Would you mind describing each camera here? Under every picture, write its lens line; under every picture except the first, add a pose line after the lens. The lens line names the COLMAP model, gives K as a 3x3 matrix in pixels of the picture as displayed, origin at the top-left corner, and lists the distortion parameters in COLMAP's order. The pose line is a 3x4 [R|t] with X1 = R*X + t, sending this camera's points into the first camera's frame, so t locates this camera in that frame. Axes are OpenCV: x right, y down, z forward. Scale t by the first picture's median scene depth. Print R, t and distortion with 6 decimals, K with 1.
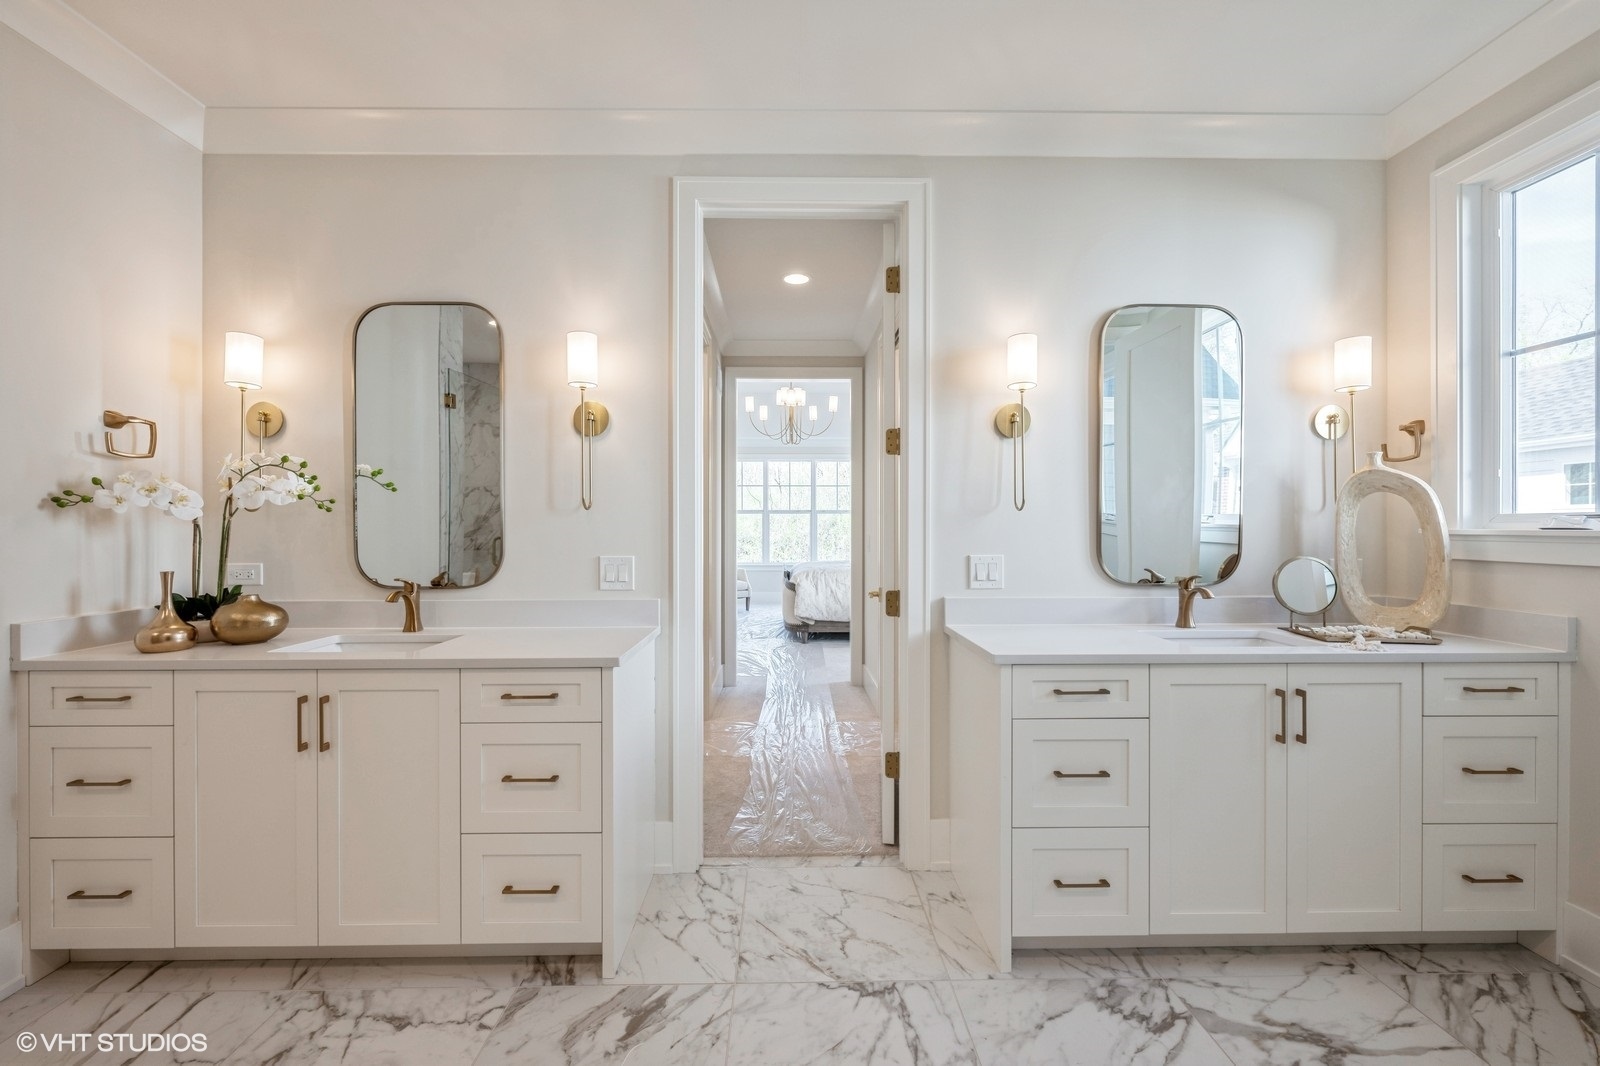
lens RADIAL K [[632.8, 0, 800.0], [0, 632.8, 533.0], [0, 0, 1]] dist [-0.006209, 0.000041]
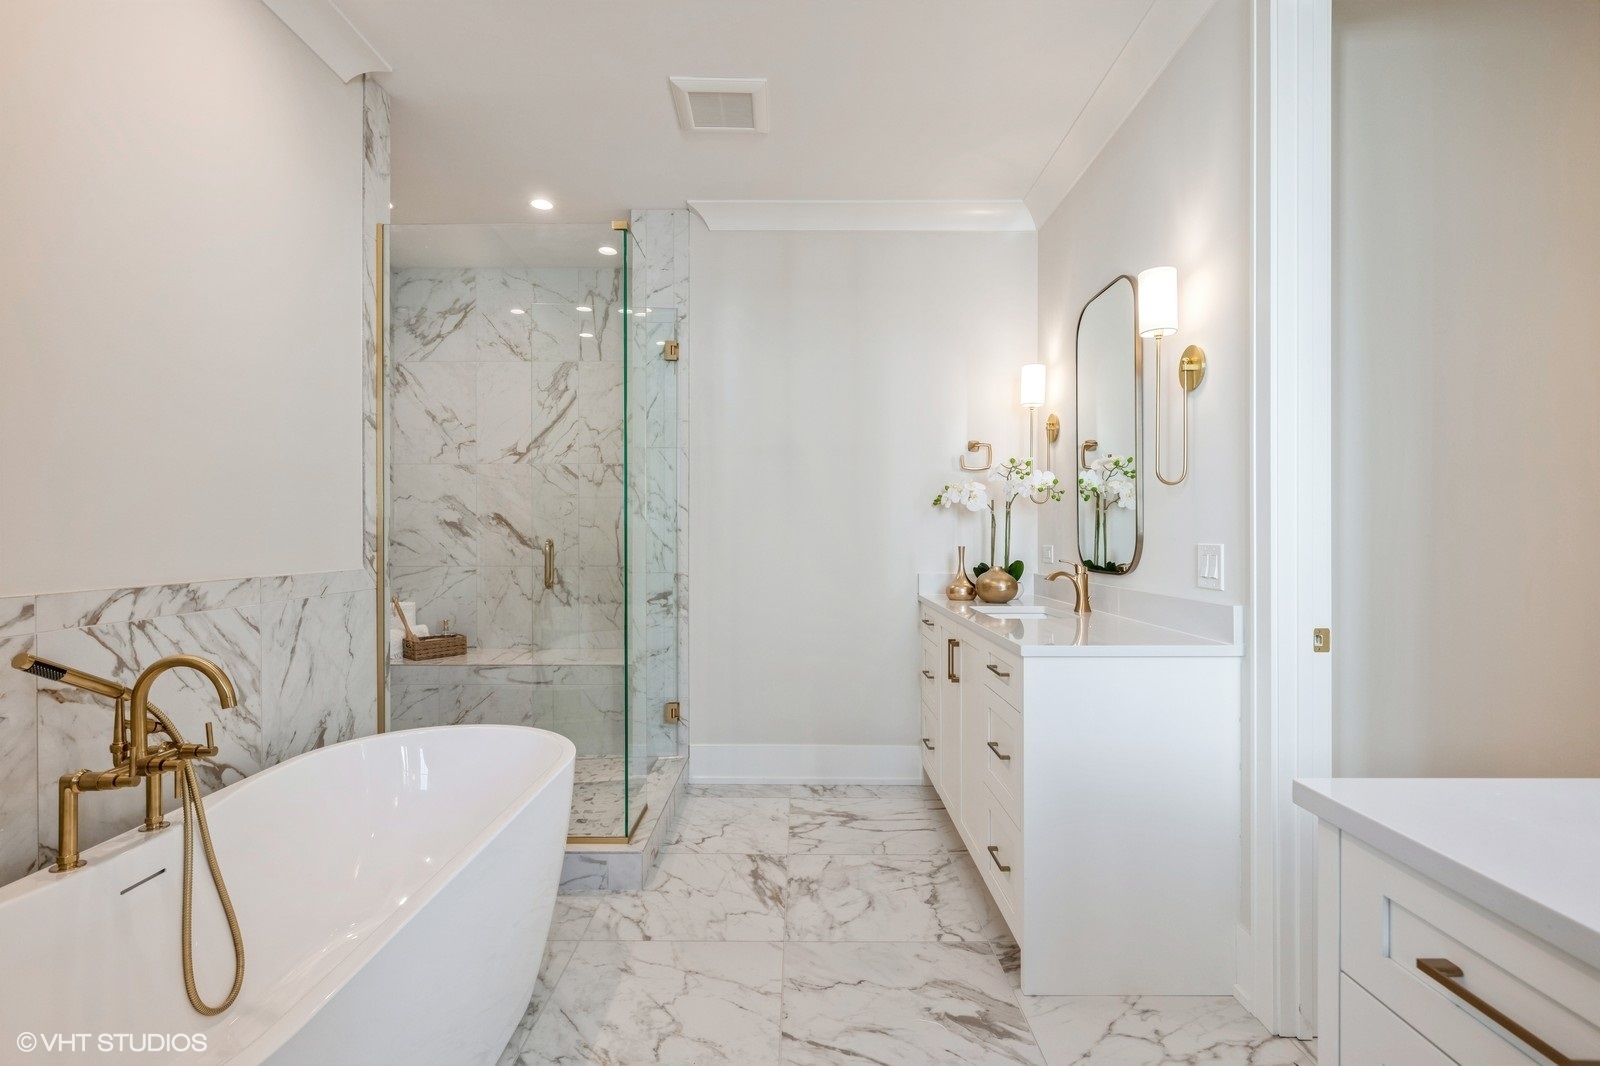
lens RADIAL K [[752.1, 0, 800.0], [0, 752.1, 533.0], [0, 0, 1]] dist [0.000865, 0.000056]
pose [[-0.024047, 0.000035, -0.999711, 0.827040], [-0.004710, 0.999989, 0.000148, 0.034033], [0.999700, 0.004712, -0.024047, 0.710890]]
